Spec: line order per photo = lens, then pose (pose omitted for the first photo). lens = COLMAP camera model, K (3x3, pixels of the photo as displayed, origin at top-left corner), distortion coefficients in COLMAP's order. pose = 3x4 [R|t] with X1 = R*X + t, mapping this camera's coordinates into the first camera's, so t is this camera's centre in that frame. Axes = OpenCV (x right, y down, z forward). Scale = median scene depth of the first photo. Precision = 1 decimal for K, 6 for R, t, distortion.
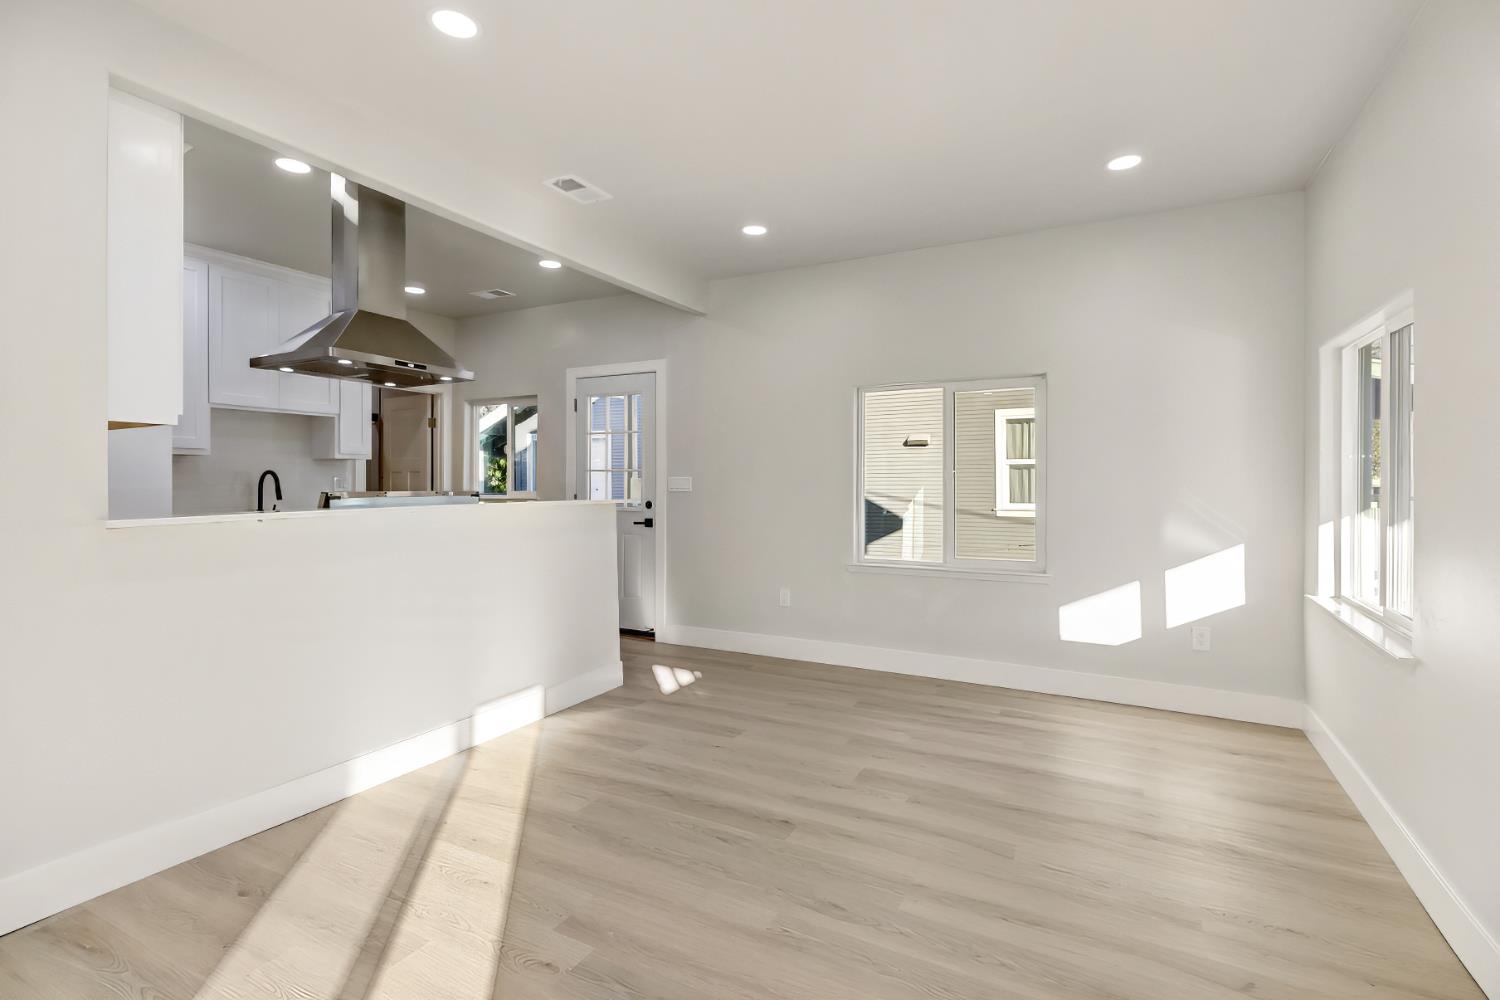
lens RADIAL K [[701.0, 0, 752.4], [0, 701.0, 487.8], [0, 0, 1]] dist [-0.004545, -0.000721]
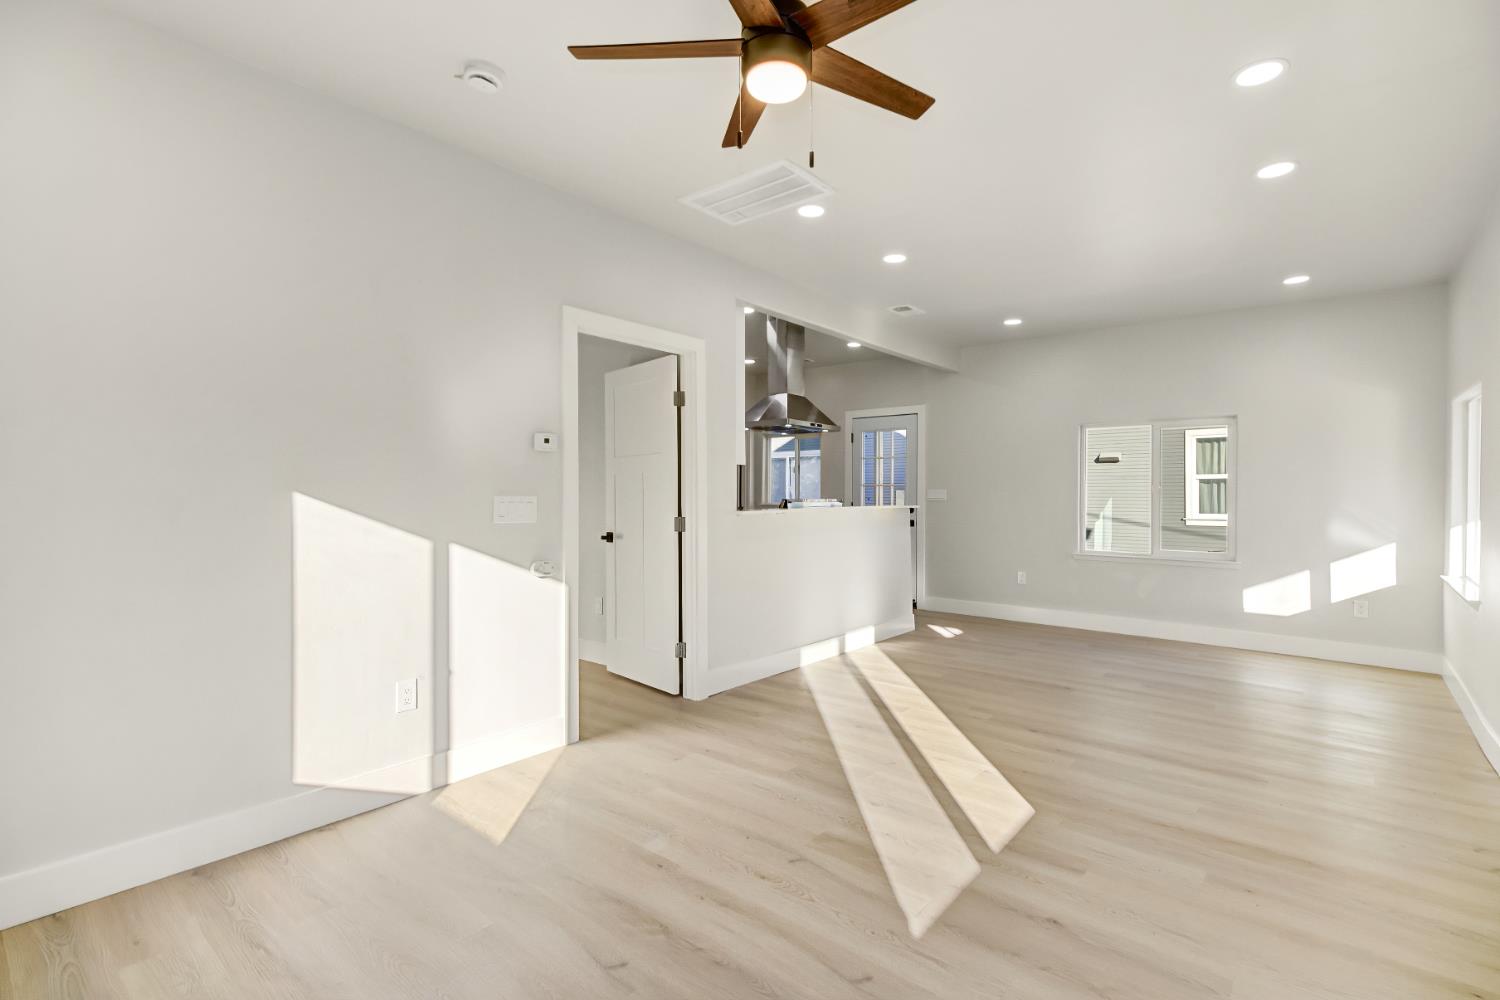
lens RADIAL K [[701.0, 0, 747.3], [0, 701.0, 503.1], [0, 0, 1]] dist [-0.004545, -0.000721]
pose [[0.976961, 0.006336, -0.213325, -0.196695], [-0.005013, 0.999965, 0.006740, 0.002682], [0.213360, -0.005516, 0.976958, -0.484899]]
